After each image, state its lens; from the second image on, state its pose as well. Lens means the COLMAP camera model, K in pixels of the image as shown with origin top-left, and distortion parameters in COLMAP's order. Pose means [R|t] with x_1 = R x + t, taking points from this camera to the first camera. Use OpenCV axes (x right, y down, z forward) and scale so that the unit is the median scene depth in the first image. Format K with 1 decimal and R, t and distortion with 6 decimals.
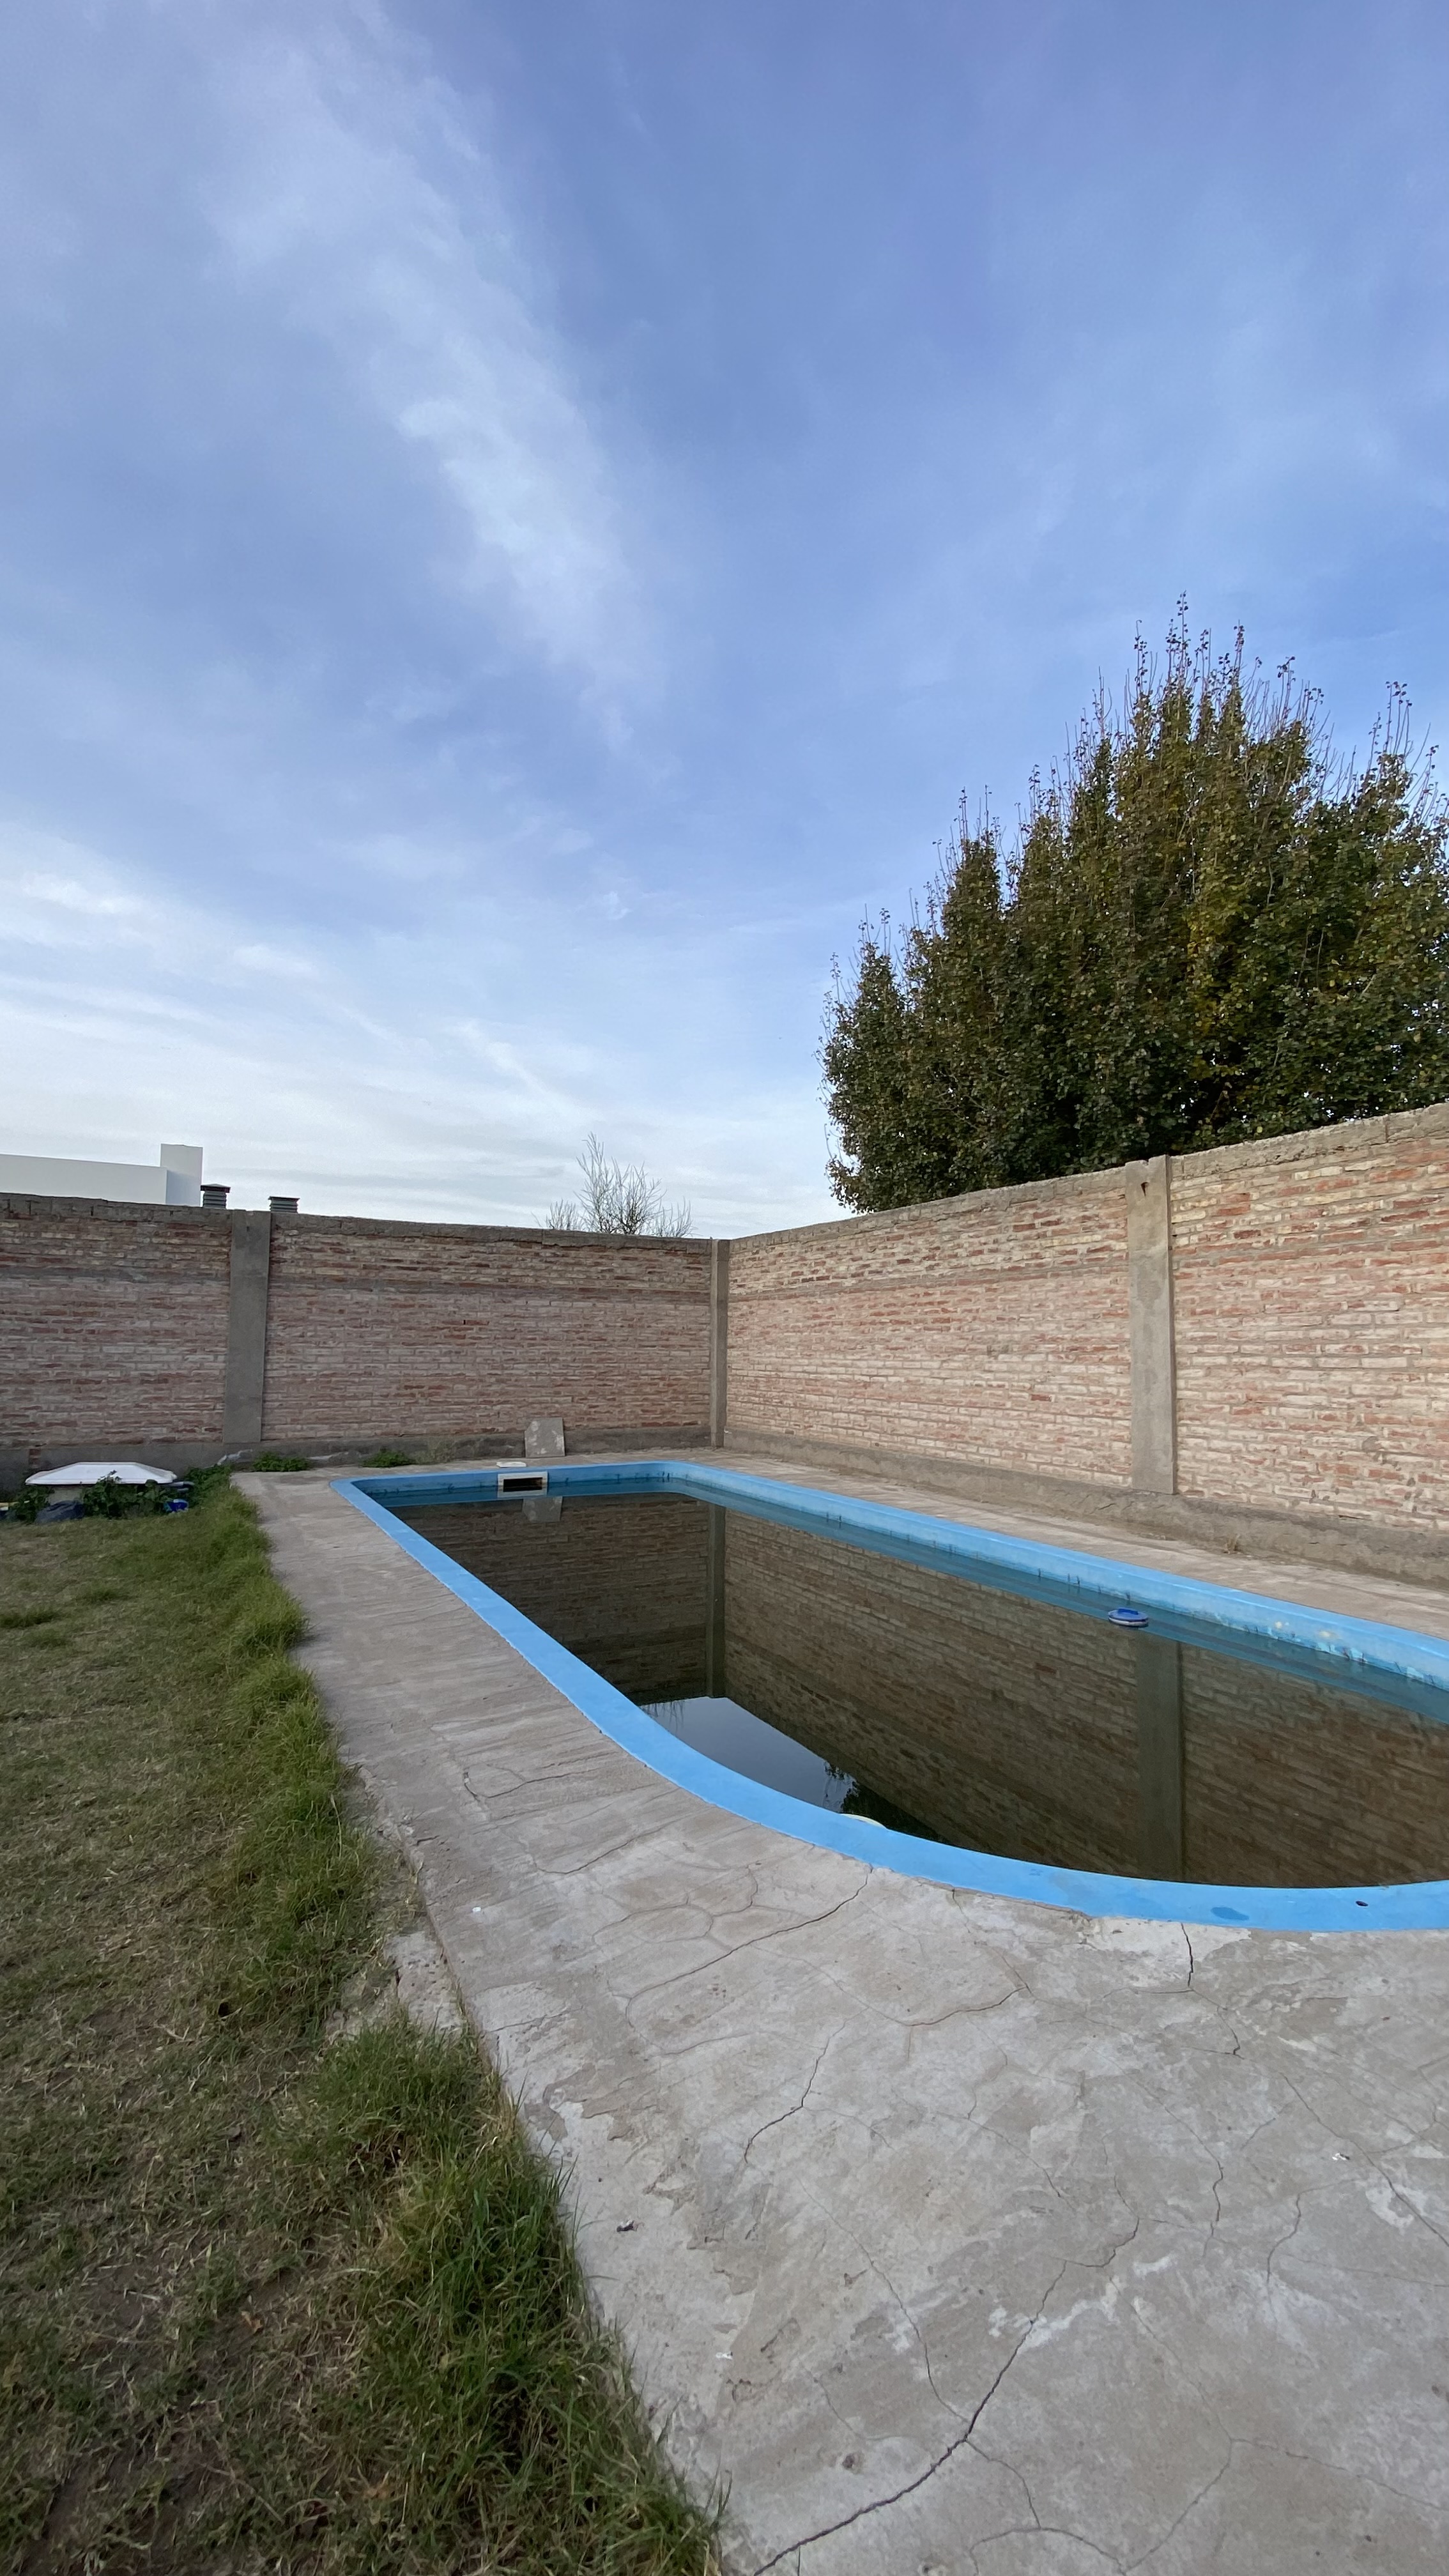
lens RADIAL K [[1024.2, 0, 719.4], [0, 1024.2, 1281.9], [0, 0, 1]] dist [0.058734, -0.052904]
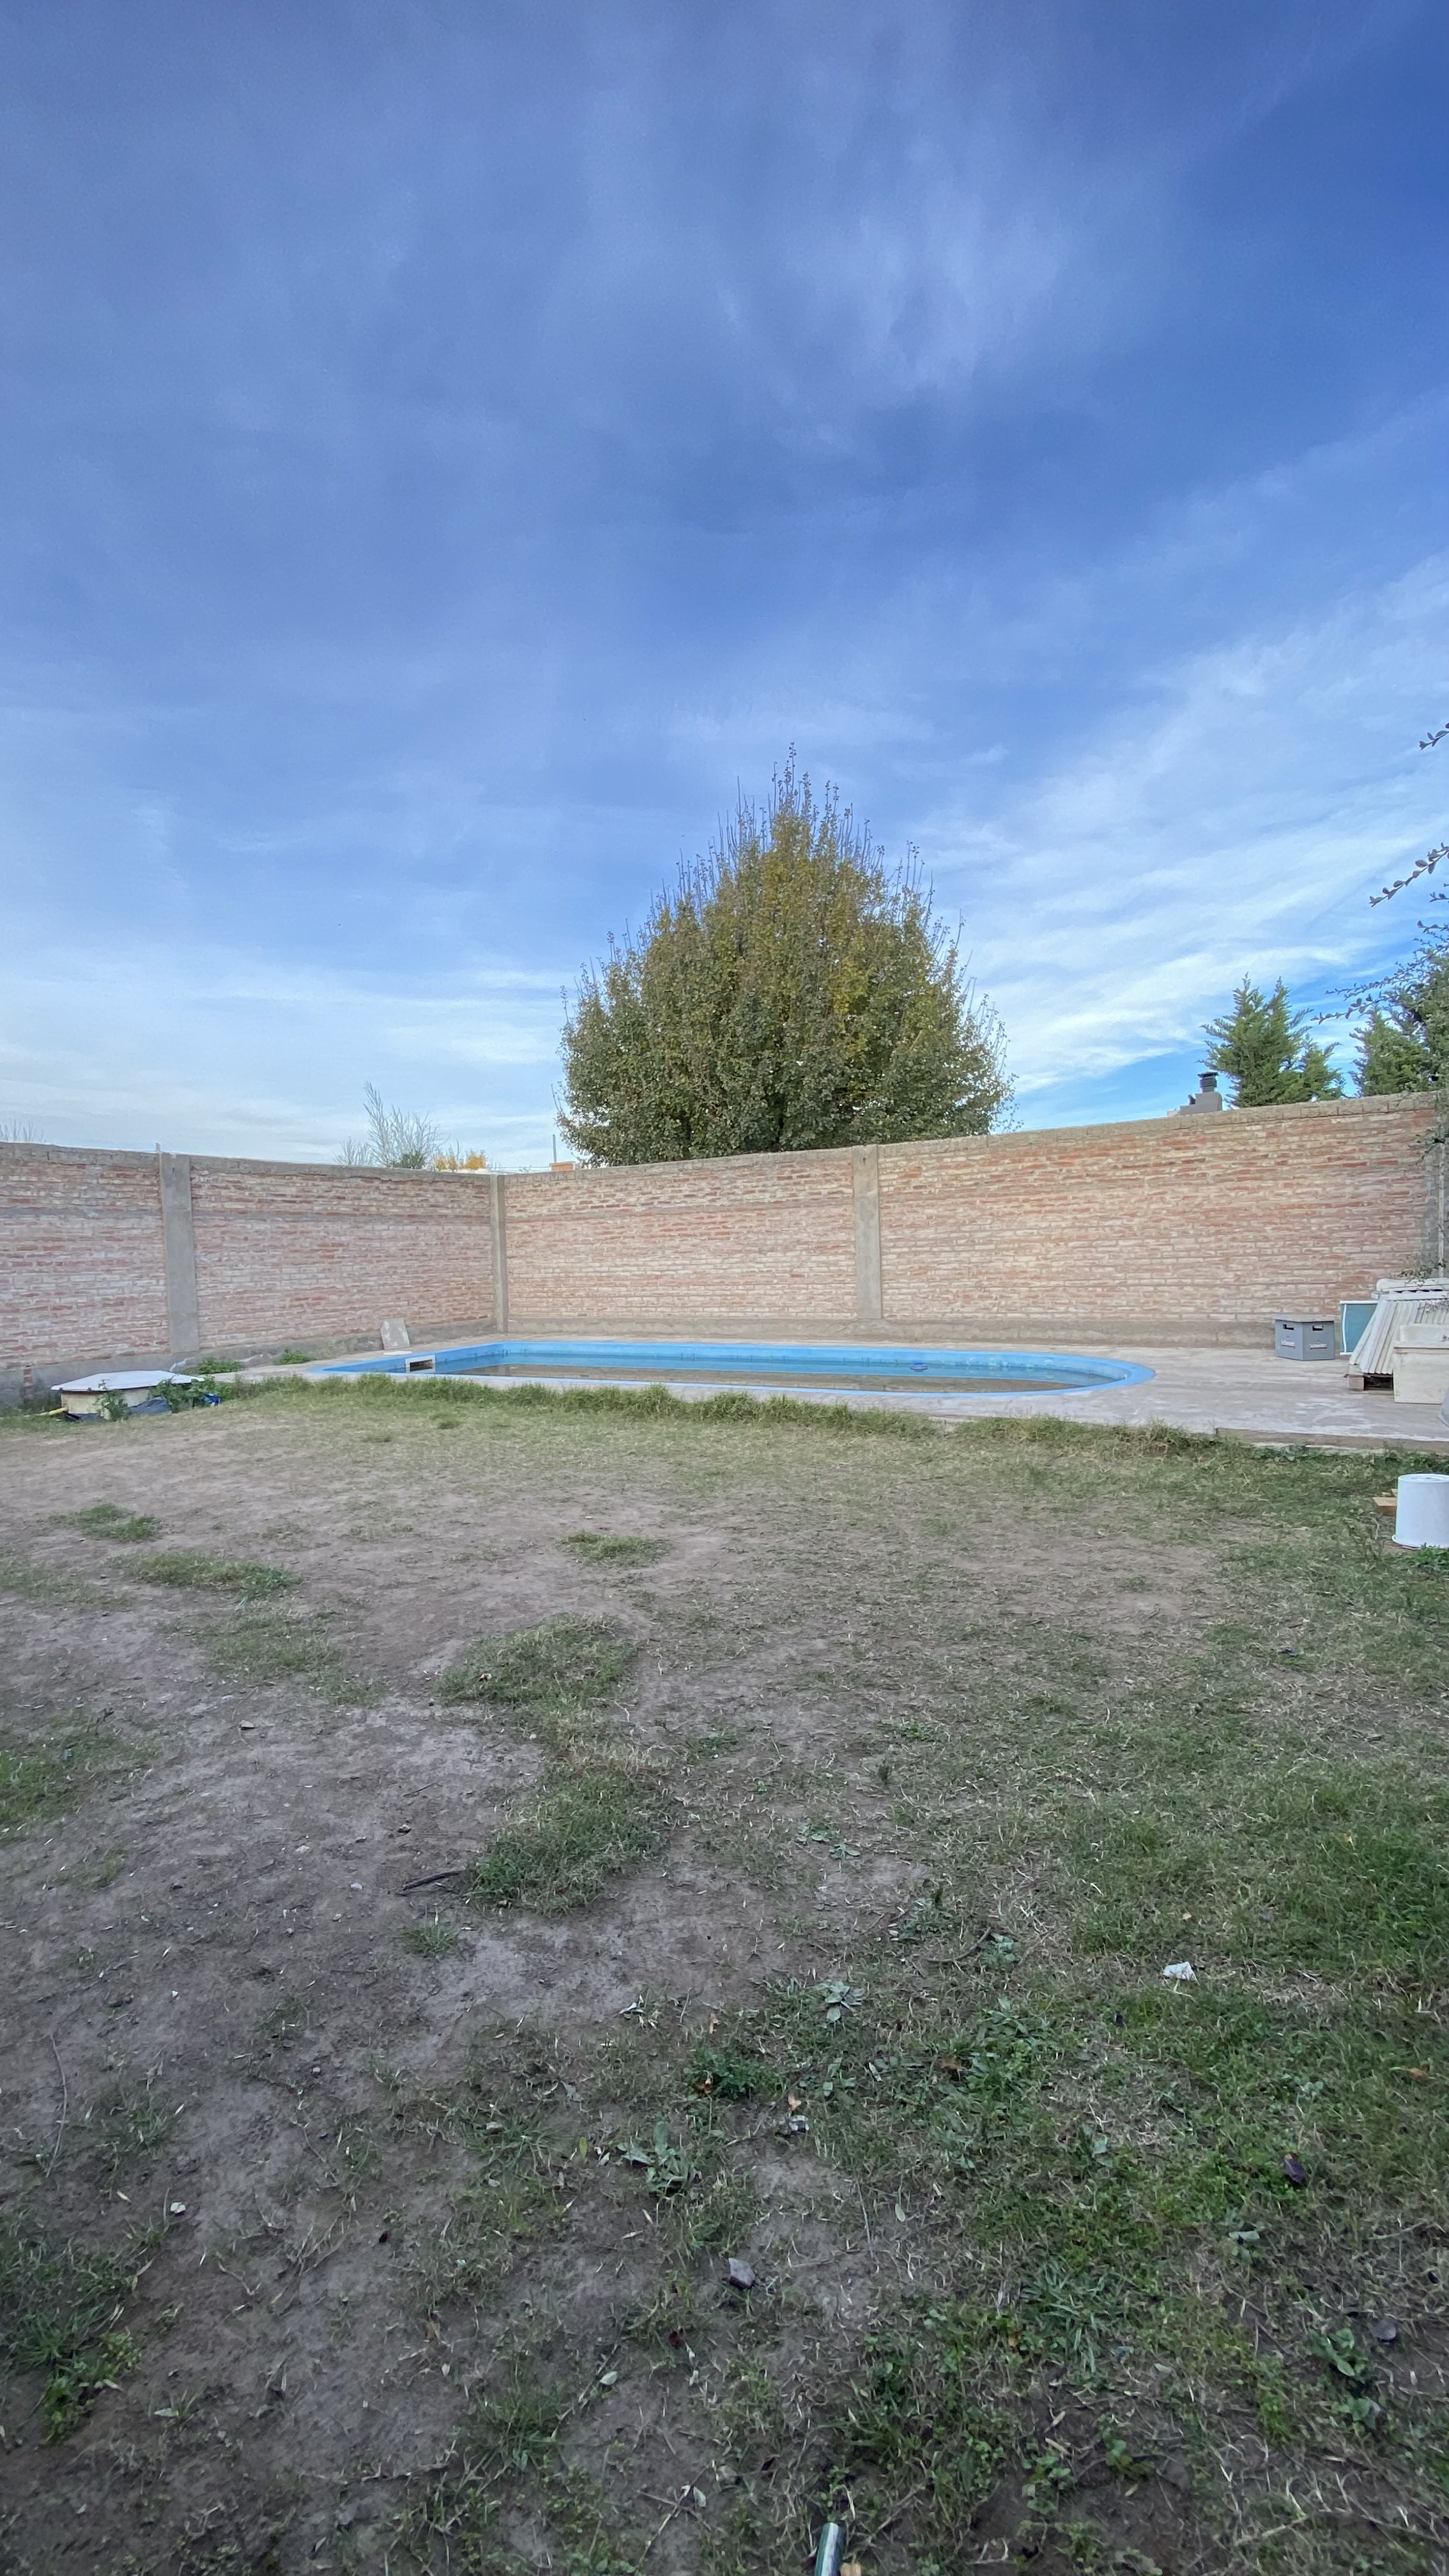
lens RADIAL K [[1024.2, 0, 719.4], [0, 1024.2, 1281.9], [0, 0, 1]] dist [0.058734, -0.052904]
pose [[0.848517, -0.053666, 0.526439, -0.568030], [0.005596, 0.995699, 0.092483, -0.031408], [-0.529138, -0.075527, 0.845168, -0.322445]]
